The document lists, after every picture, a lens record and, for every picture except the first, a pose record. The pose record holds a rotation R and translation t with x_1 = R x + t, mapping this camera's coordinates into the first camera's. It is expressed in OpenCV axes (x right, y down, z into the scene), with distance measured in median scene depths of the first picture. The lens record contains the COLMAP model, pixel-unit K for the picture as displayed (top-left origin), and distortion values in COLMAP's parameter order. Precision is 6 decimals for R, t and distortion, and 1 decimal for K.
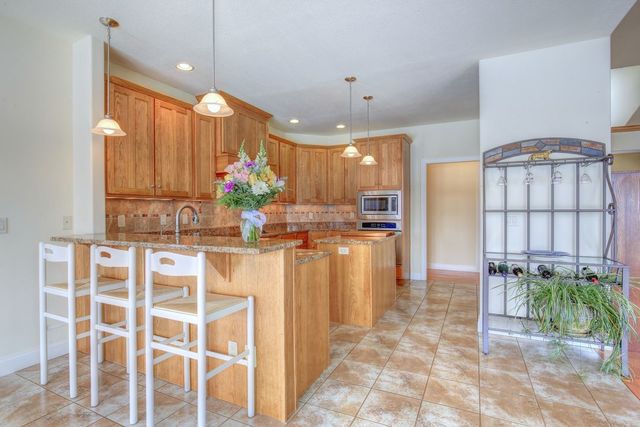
lens RADIAL K [[319.7, 0, 317.4], [0, 319.7, 214.7], [0, 0, 1]] dist [-0.026215, 0.001893]
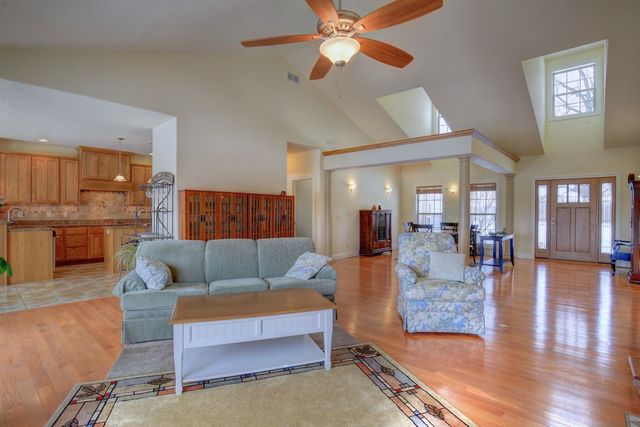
lens RADIAL K [[319.7, 0, 317.4], [0, 319.7, 214.7], [0, 0, 1]] dist [-0.026215, 0.001893]
pose [[0.964643, 0.010051, -0.263367, 1.030711], [-0.010701, 0.999942, -0.001032, 0.000732], [0.263342, 0.003814, 0.964695, -0.279517]]
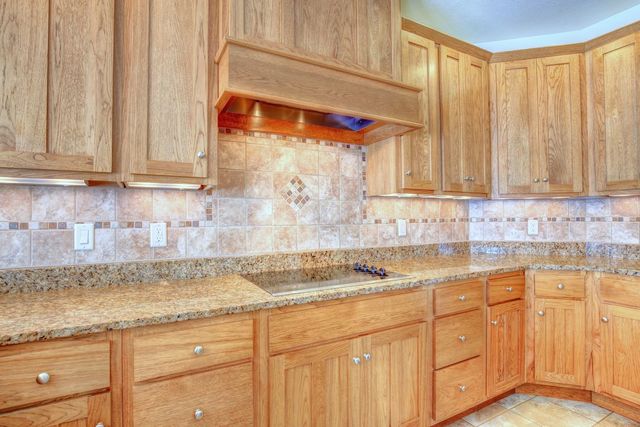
lens RADIAL K [[319.7, 0, 317.4], [0, 319.7, 214.7], [0, 0, 1]] dist [-0.026215, 0.001893]
pose [[0.816448, -0.006814, -0.577379, -0.013071], [-0.005453, 0.999795, -0.019510, -0.003193], [0.577393, 0.019077, 0.816243, 0.532223]]
